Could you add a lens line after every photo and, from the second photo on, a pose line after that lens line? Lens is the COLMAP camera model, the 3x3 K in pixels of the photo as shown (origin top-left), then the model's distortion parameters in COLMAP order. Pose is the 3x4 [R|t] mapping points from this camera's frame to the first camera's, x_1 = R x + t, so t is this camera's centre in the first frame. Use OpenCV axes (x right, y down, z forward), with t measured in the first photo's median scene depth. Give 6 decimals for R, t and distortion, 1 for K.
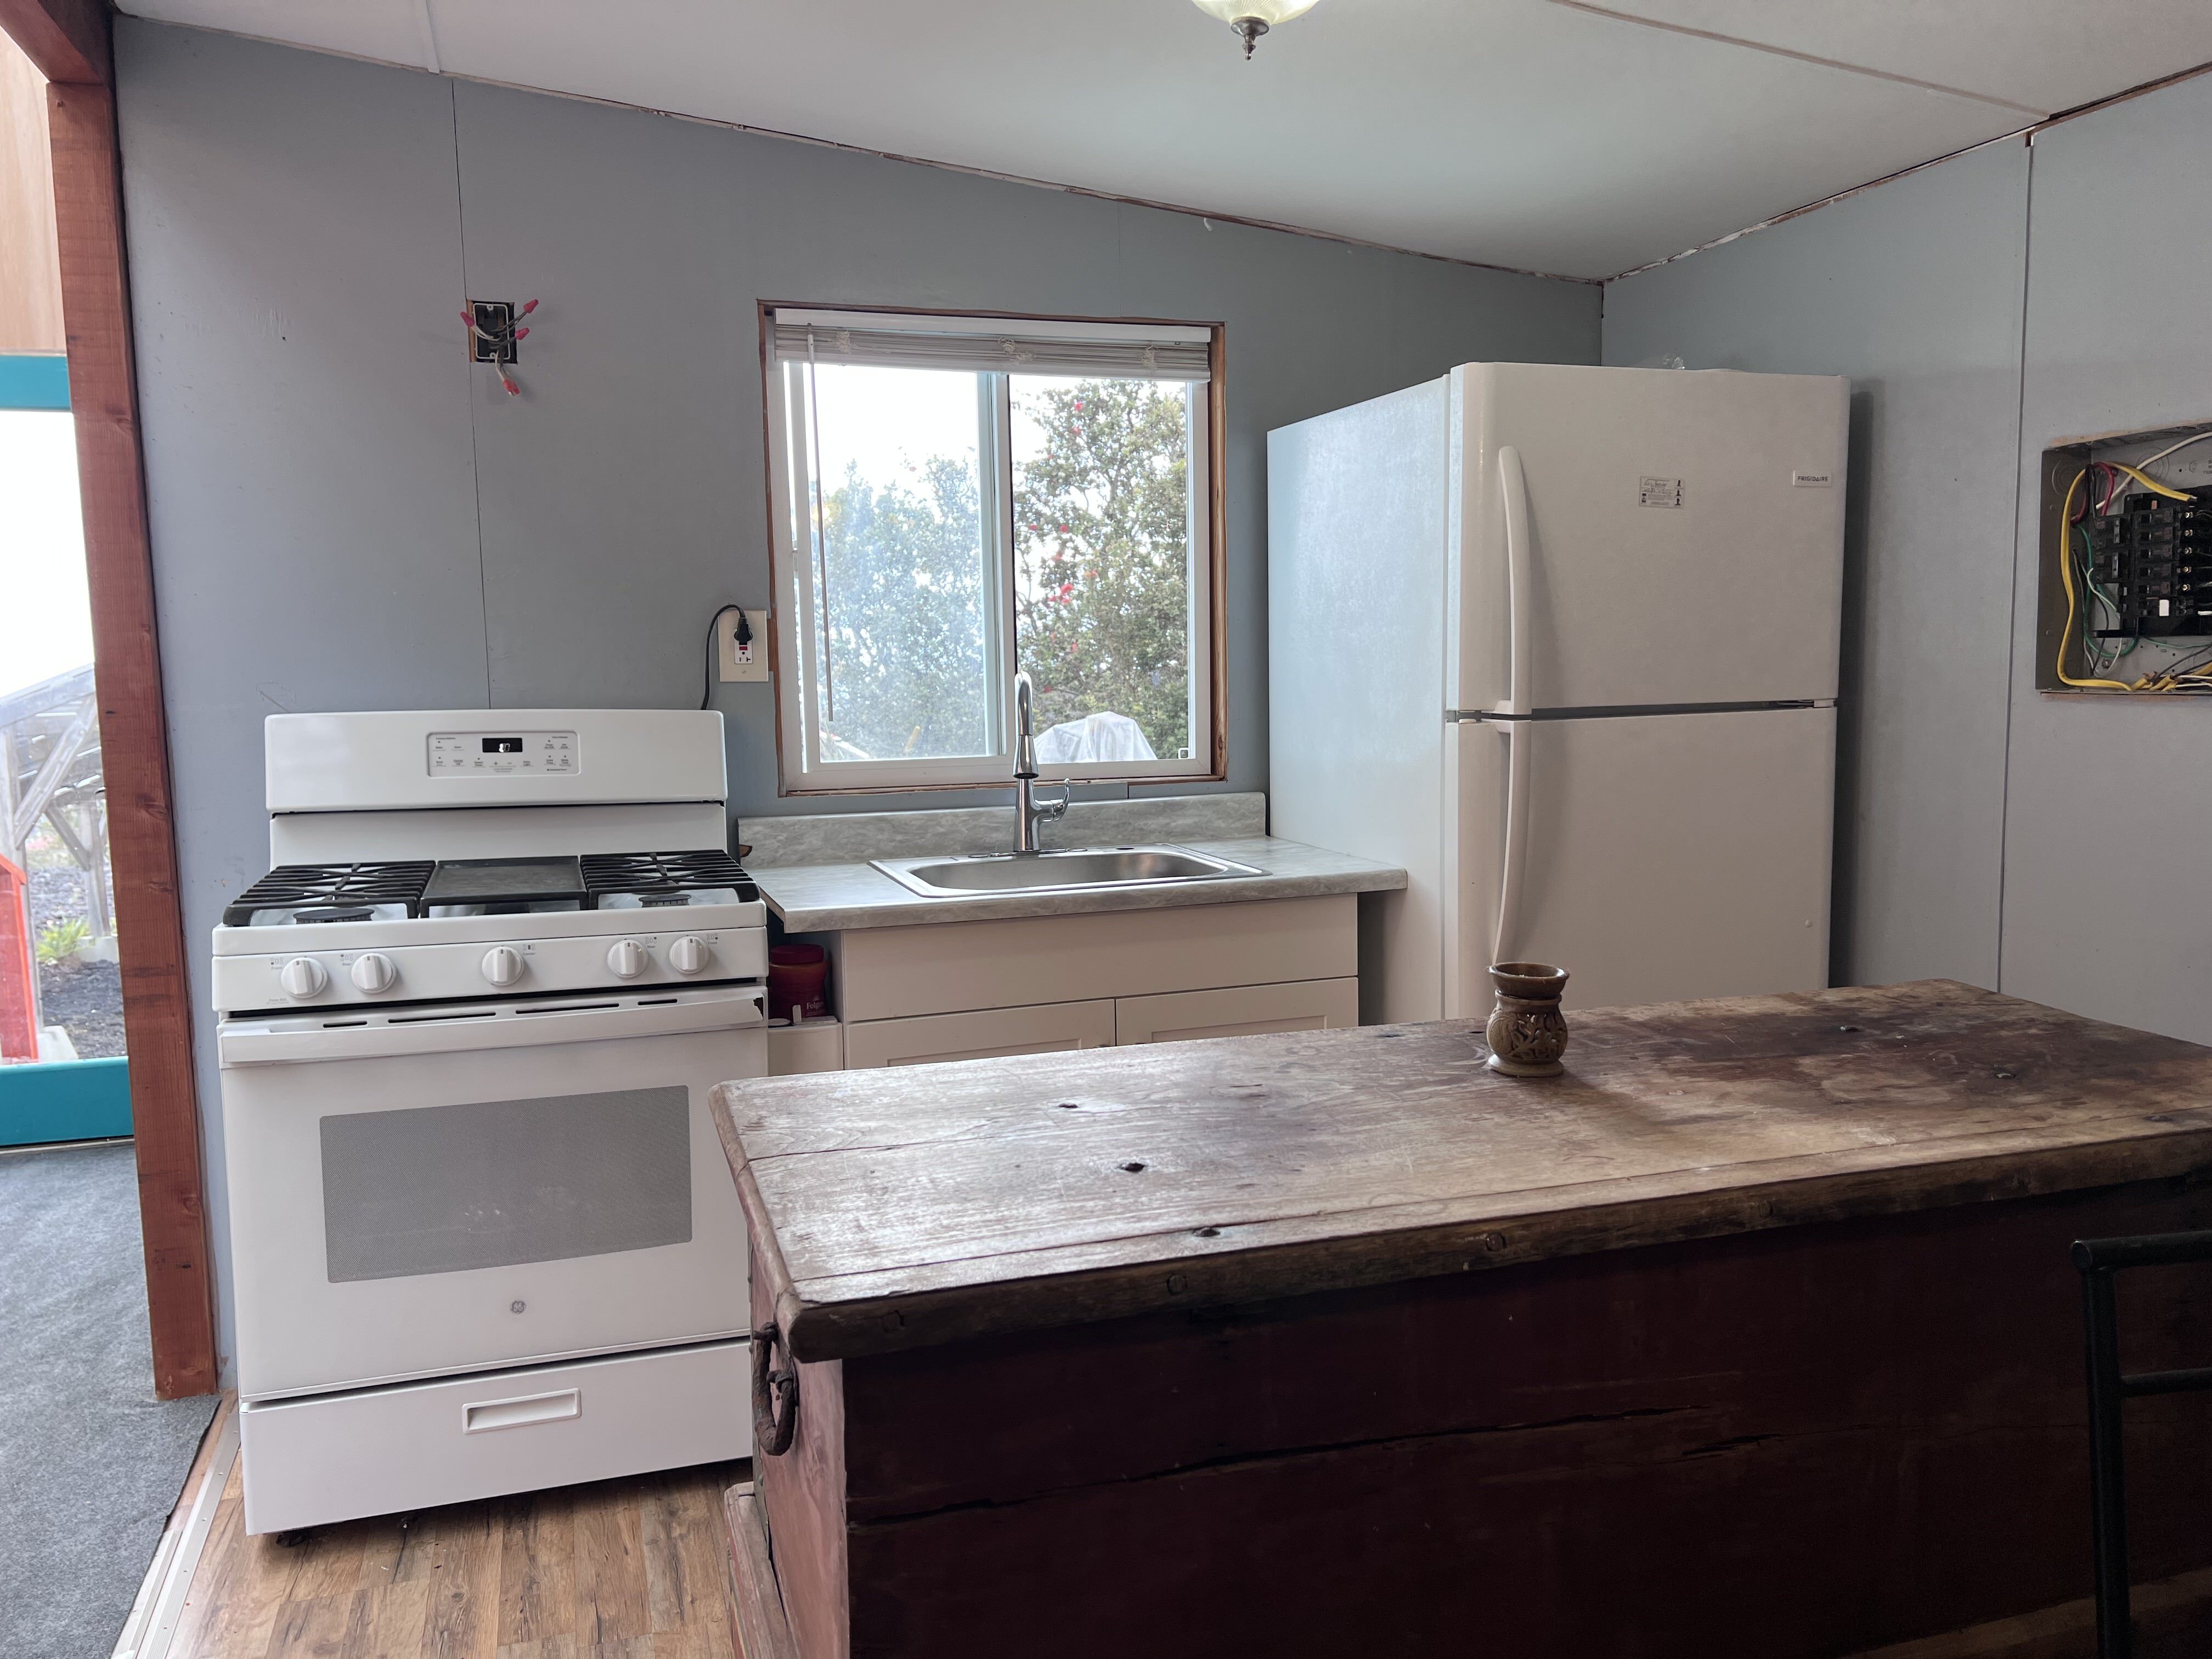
lens RADIAL K [[1657.1, 0, 1105.9], [0, 1657.1, 831.1], [0, 0, 1]] dist [0.029314, -0.037785]
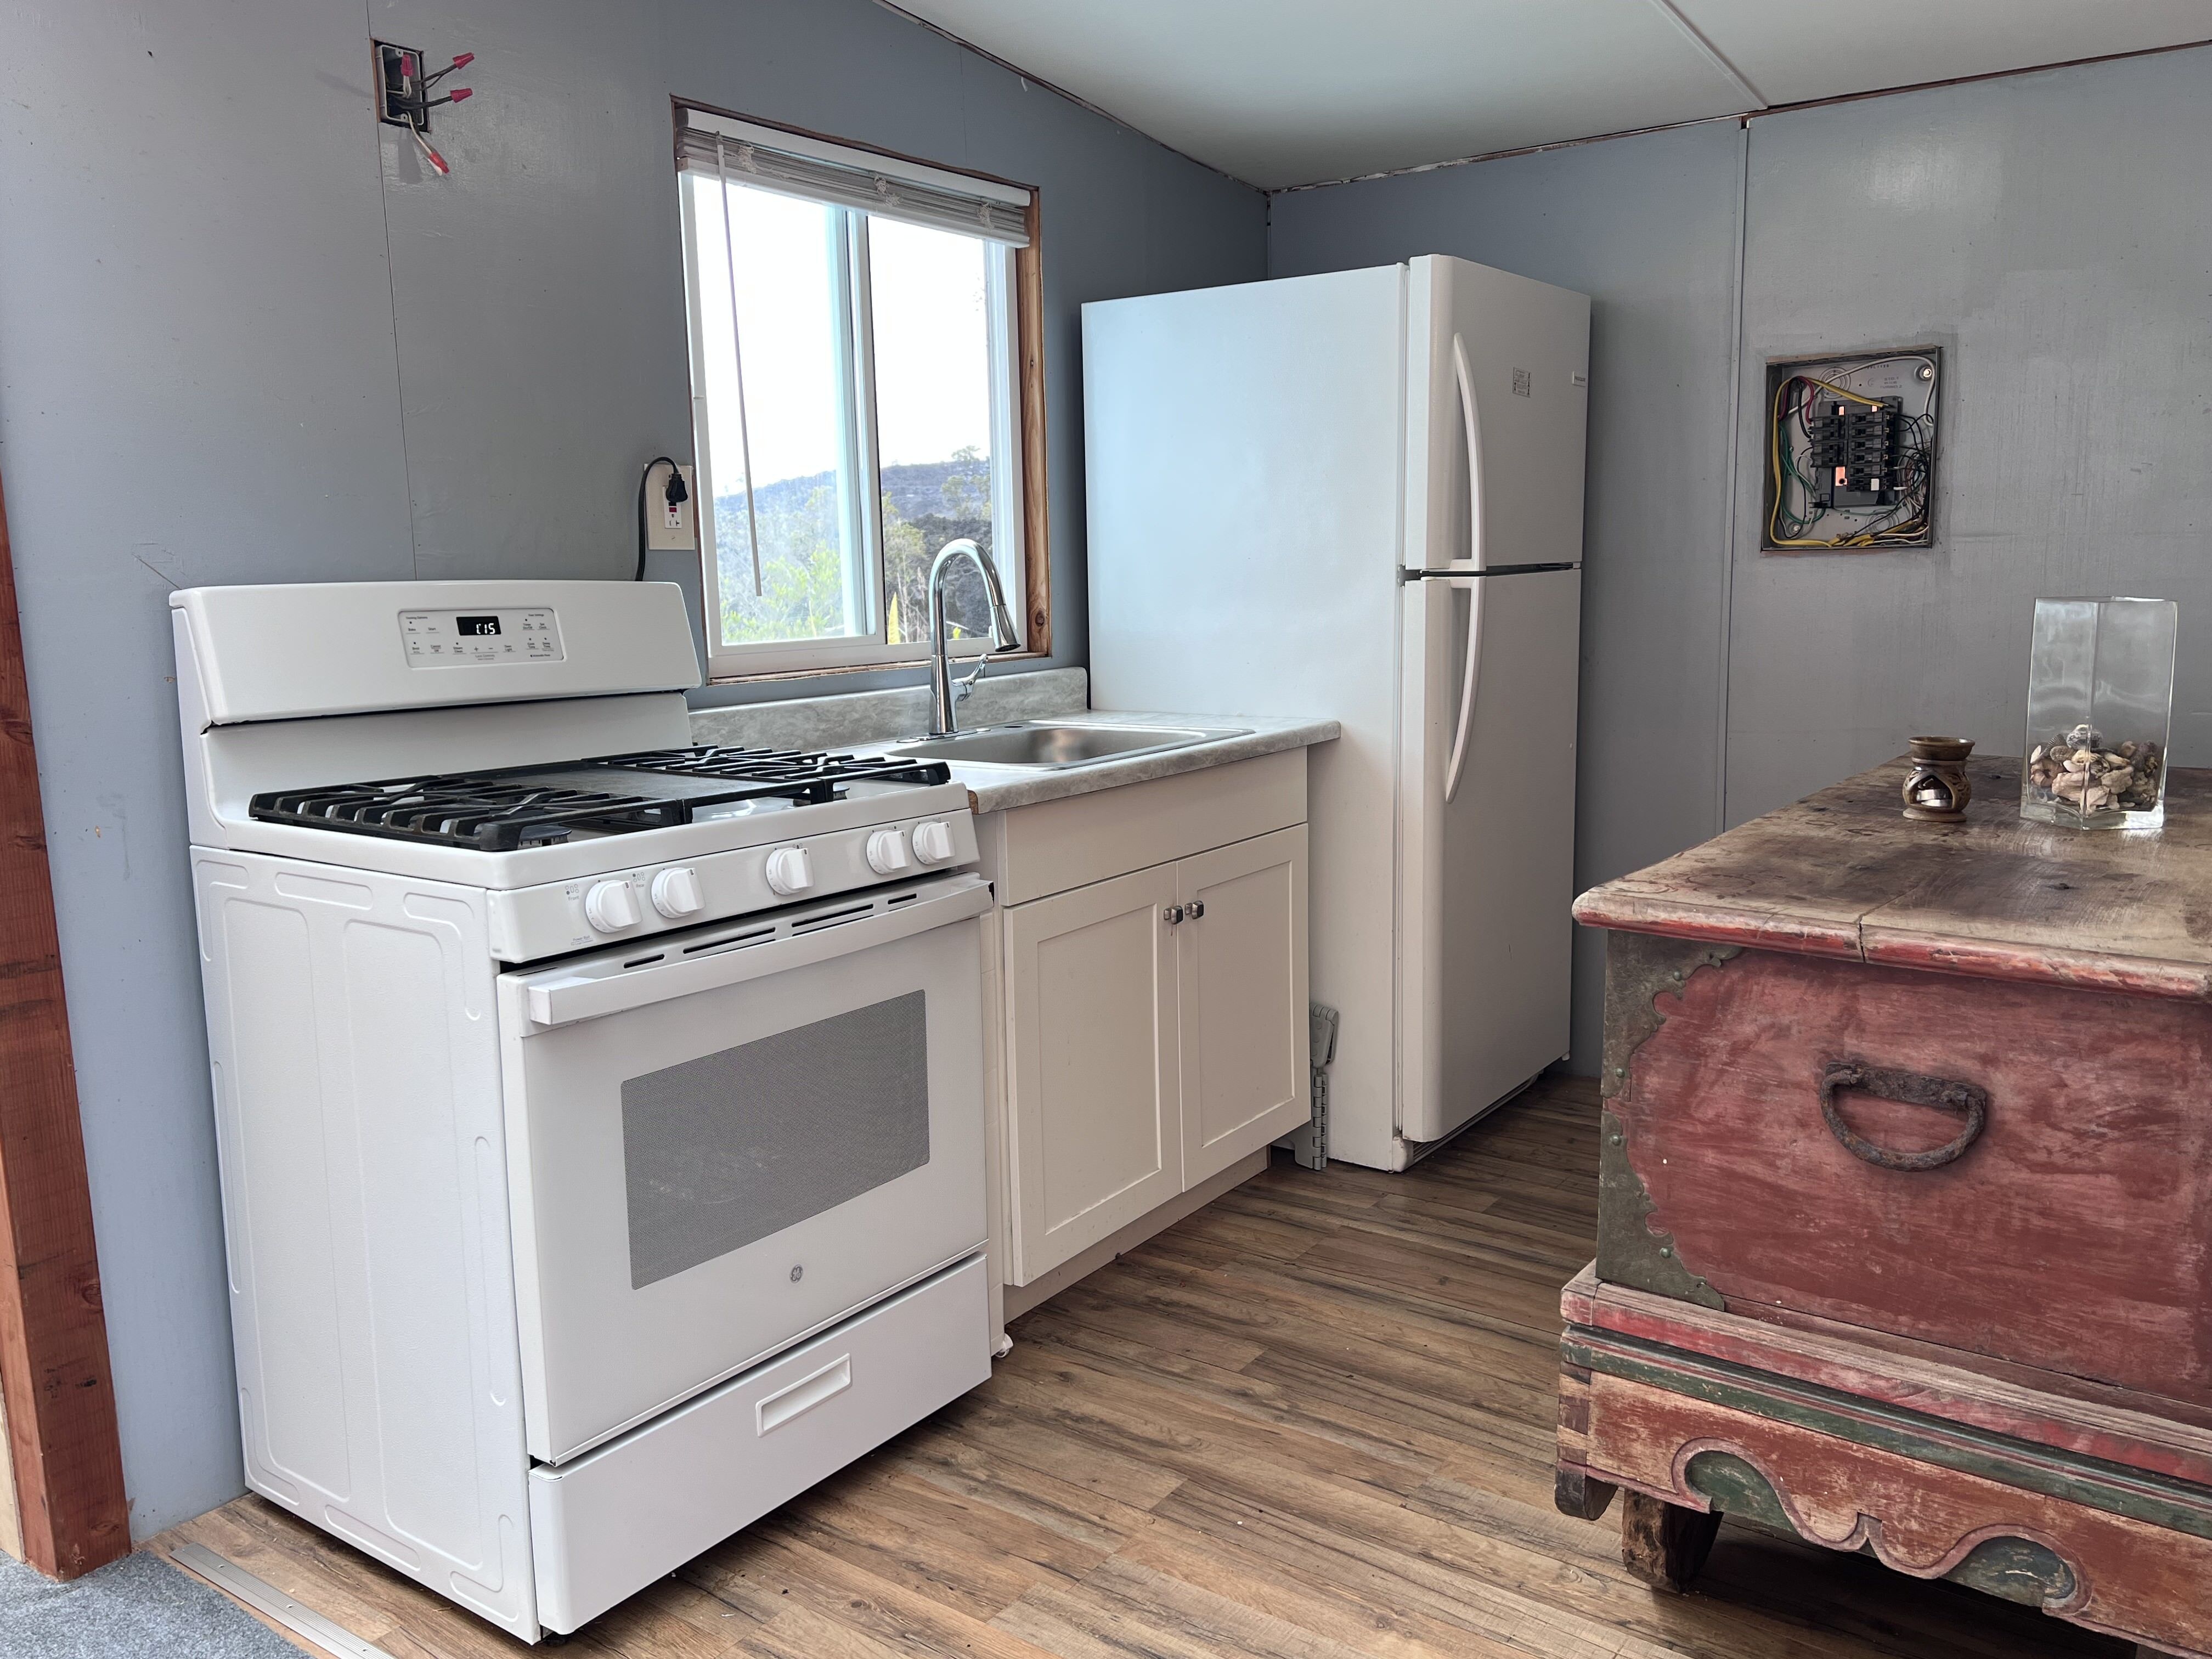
lens RADIAL K [[1727.9, 0, 1094.2], [0, 1727.9, 823.2], [0, 0, 1]] dist [0.007262, -0.005908]
pose [[0.815061, -0.088845, 0.572523, -0.599895], [0.069780, 0.996033, 0.055225, 0.016310], [-0.575158, -0.005061, 0.818027, 0.163546]]
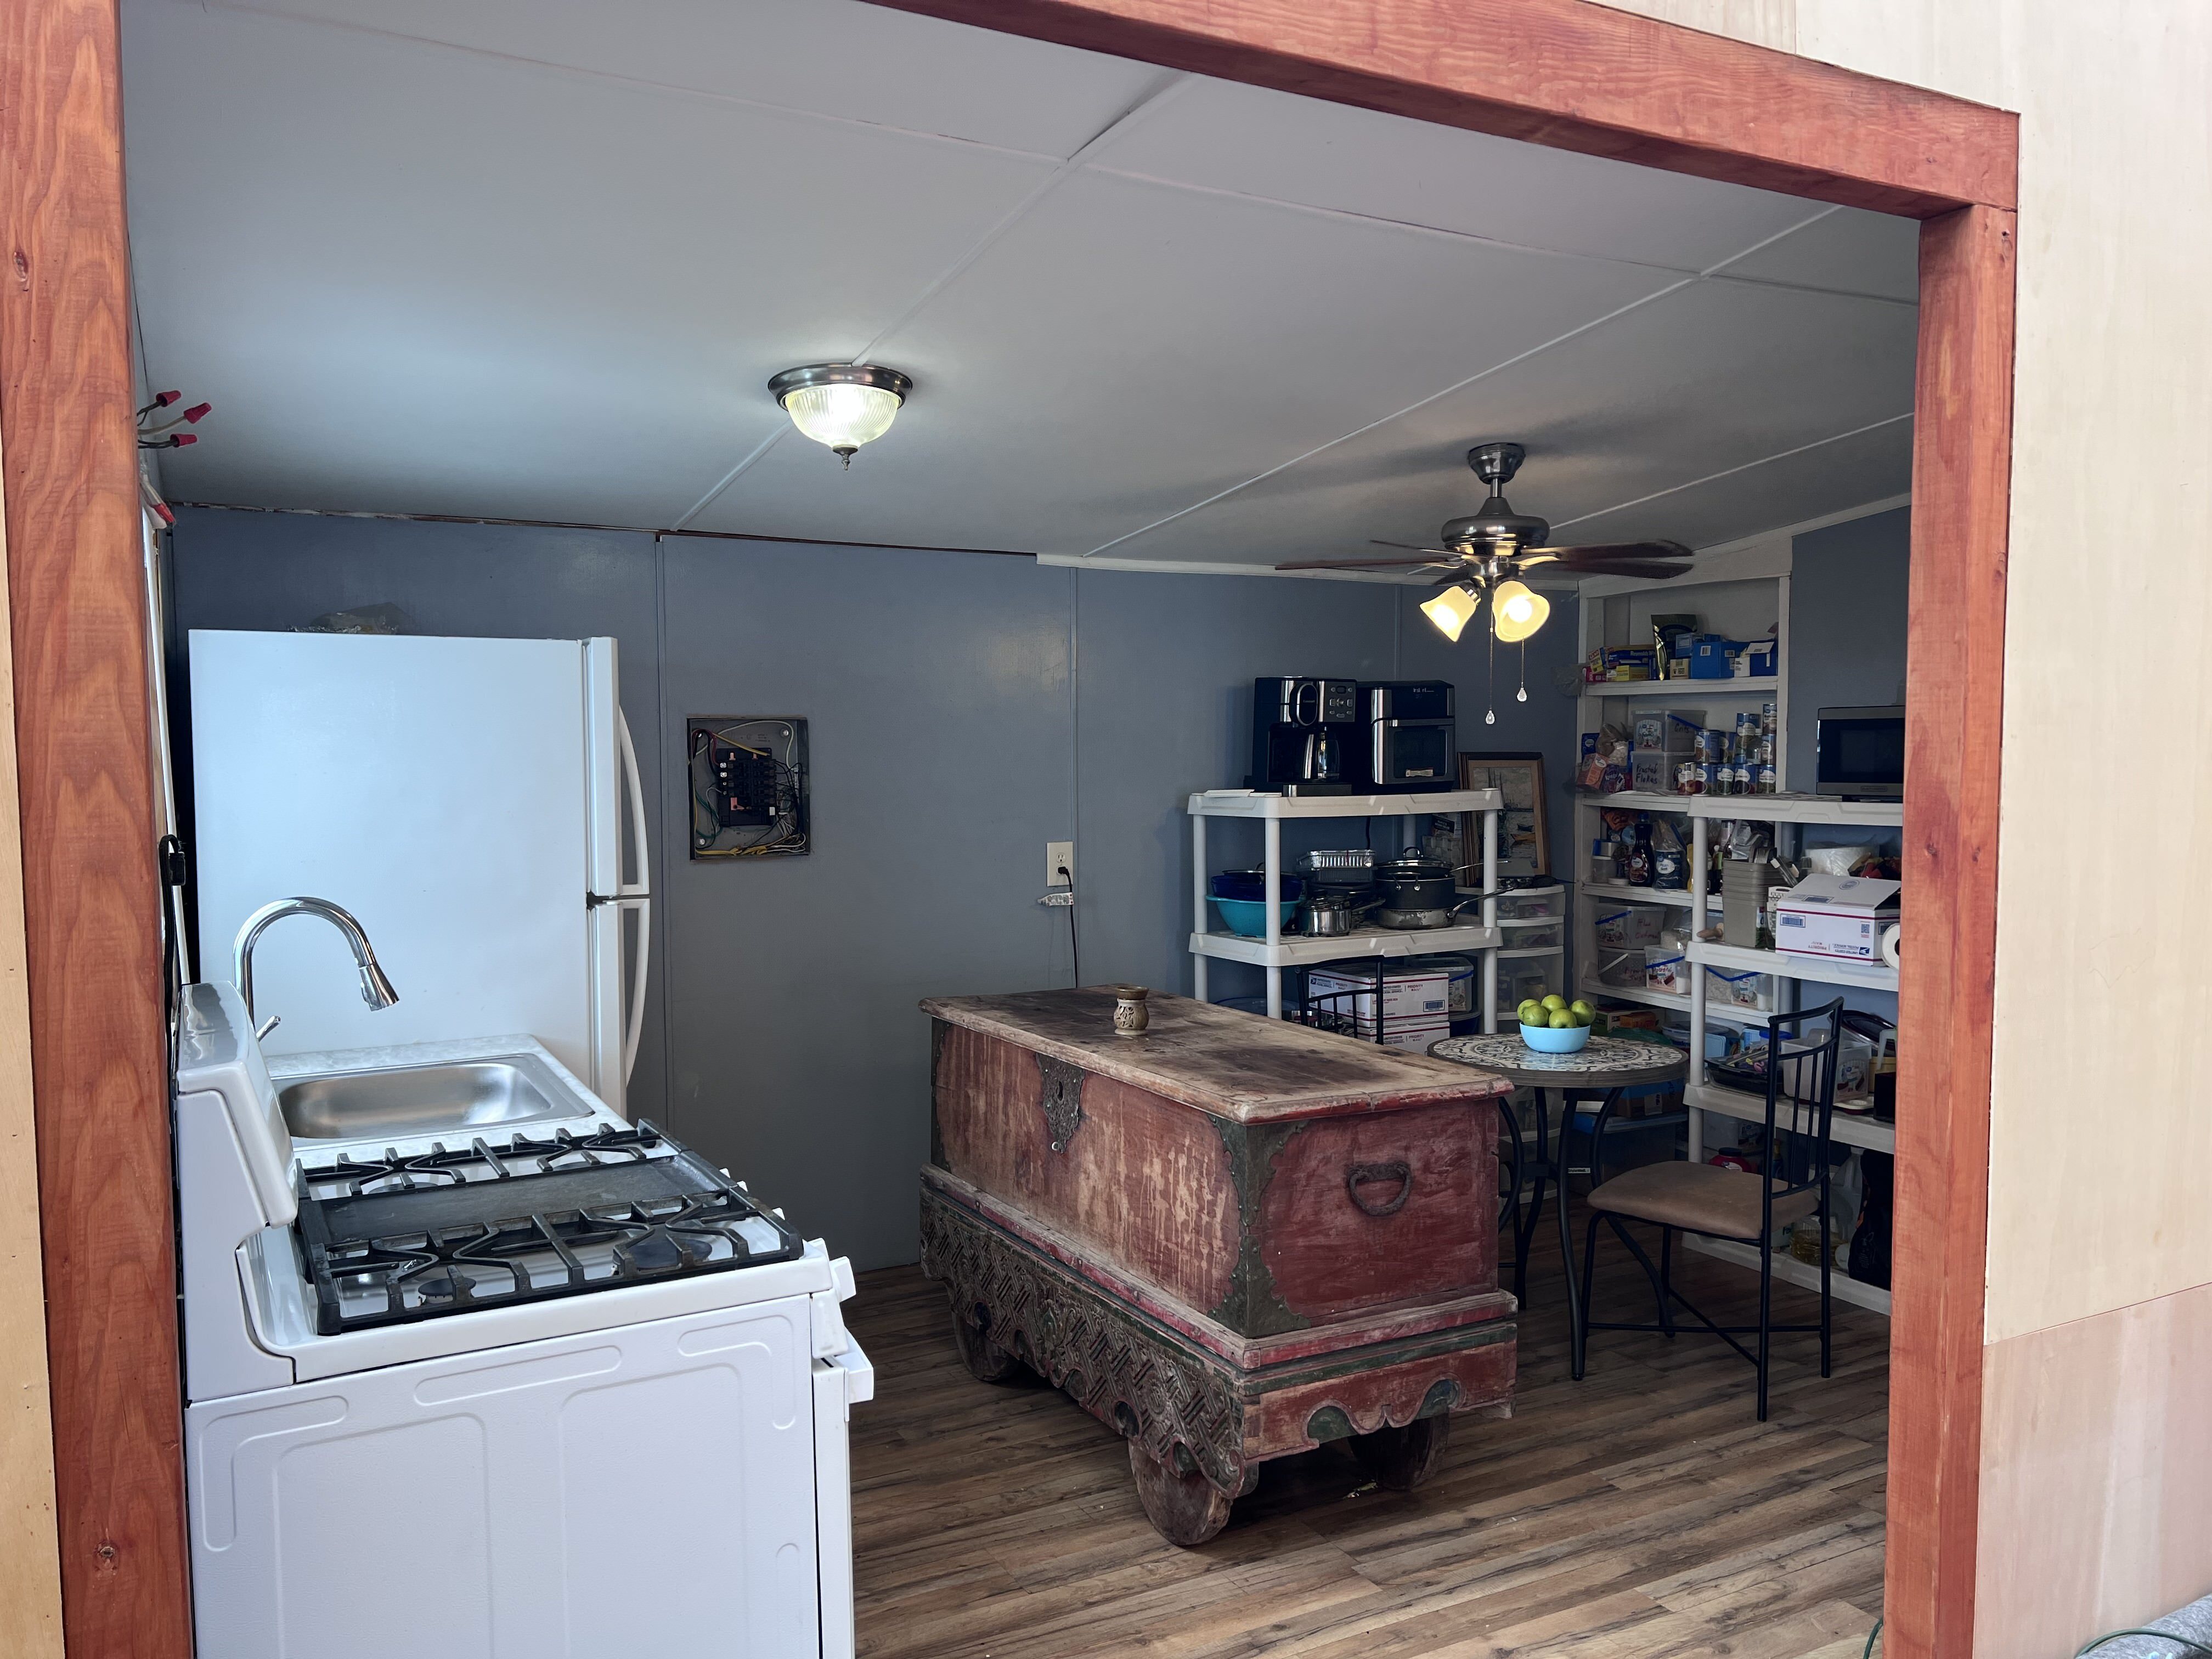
lens RADIAL K [[1657.1, 0, 1100.6], [0, 1657.1, 833.9], [0, 0, 1]] dist [0.029314, -0.037785]
pose [[-0.170299, -0.031369, 0.984893, -1.059104], [0.116483, 0.991844, 0.051732, -0.132853], [-0.978484, 0.123533, -0.165256, 0.772096]]
